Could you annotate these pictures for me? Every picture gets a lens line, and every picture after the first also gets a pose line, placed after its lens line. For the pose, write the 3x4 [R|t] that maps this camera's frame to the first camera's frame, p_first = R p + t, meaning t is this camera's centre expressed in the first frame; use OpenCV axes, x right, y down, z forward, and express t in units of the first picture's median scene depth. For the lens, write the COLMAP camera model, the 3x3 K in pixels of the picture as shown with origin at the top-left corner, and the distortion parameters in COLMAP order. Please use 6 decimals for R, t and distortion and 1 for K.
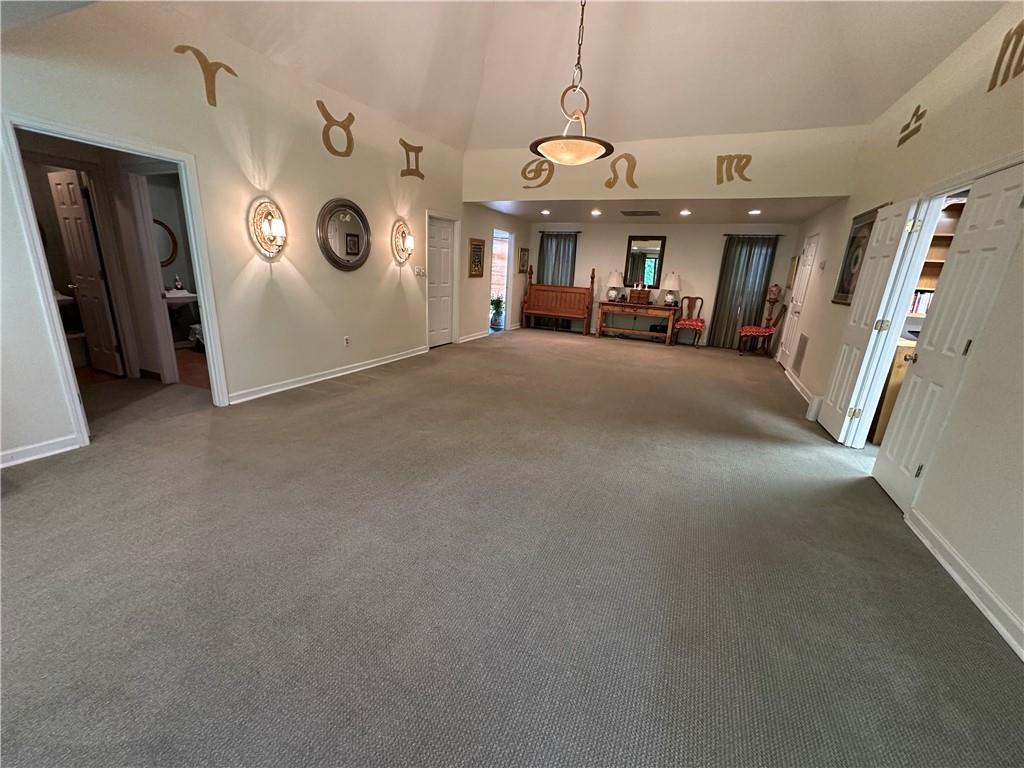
lens RADIAL K [[406.4, 0, 507.9], [0, 406.4, 384.1], [0, 0, 1]] dist [-0.002008, 0.000306]
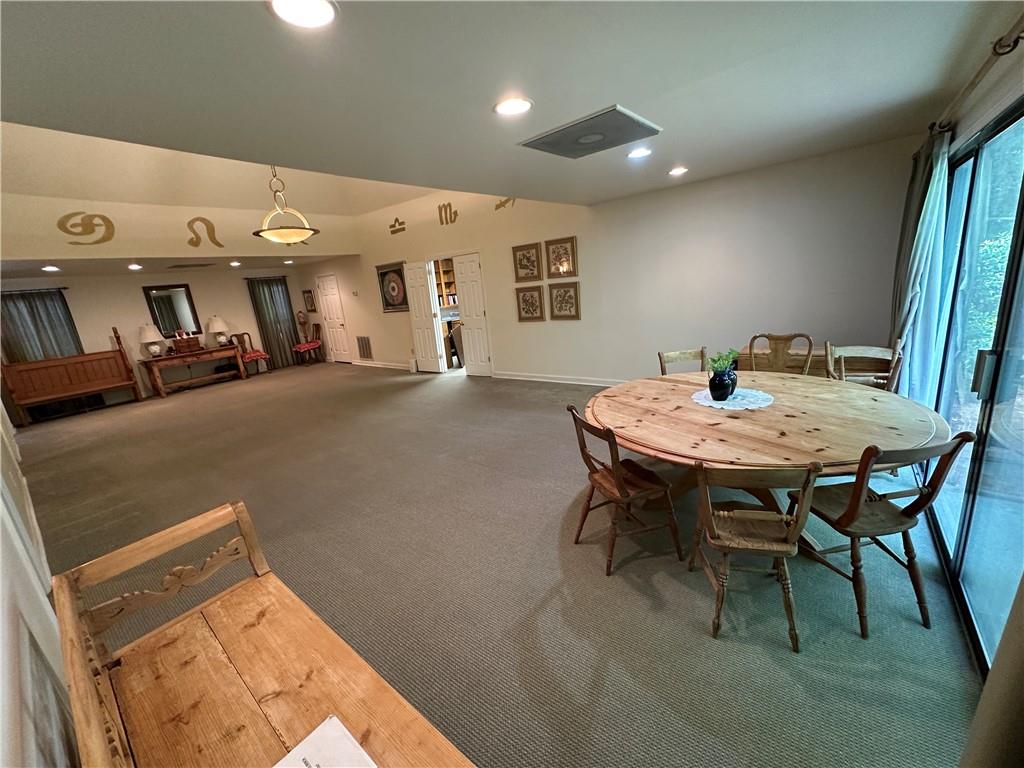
lens RADIAL K [[406.4, 0, 512.6], [0, 406.4, 383.8], [0, 0, 1]] dist [-0.002008, 0.000306]
pose [[0.227729, -0.312172, 0.922328, -0.656006], [0.372676, 0.903037, 0.213626, -0.070680], [-0.899584, 0.295080, 0.321987, 0.005354]]
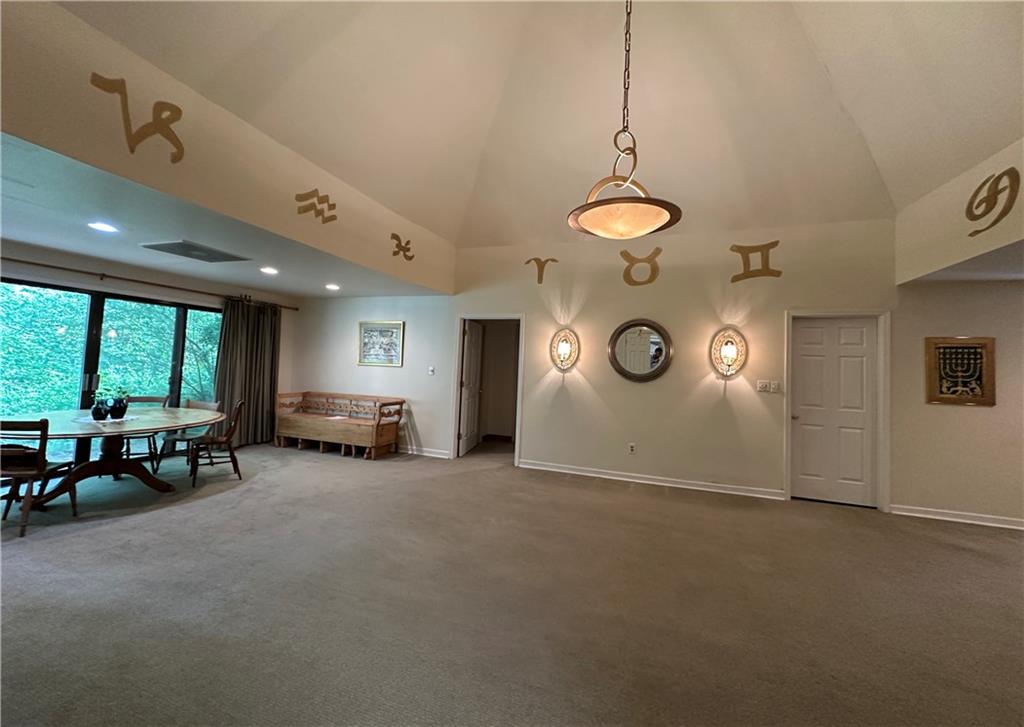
lens RADIAL K [[407.1, 0, 514.8], [0, 407.1, 345.7], [0, 0, 1]] dist [-0.001648, 0.000066]
pose [[0.097391, -0.091476, -0.991033, 0.522259], [-0.308071, 0.944089, -0.117418, -0.119098], [0.946365, 0.316745, 0.063765, 0.495944]]
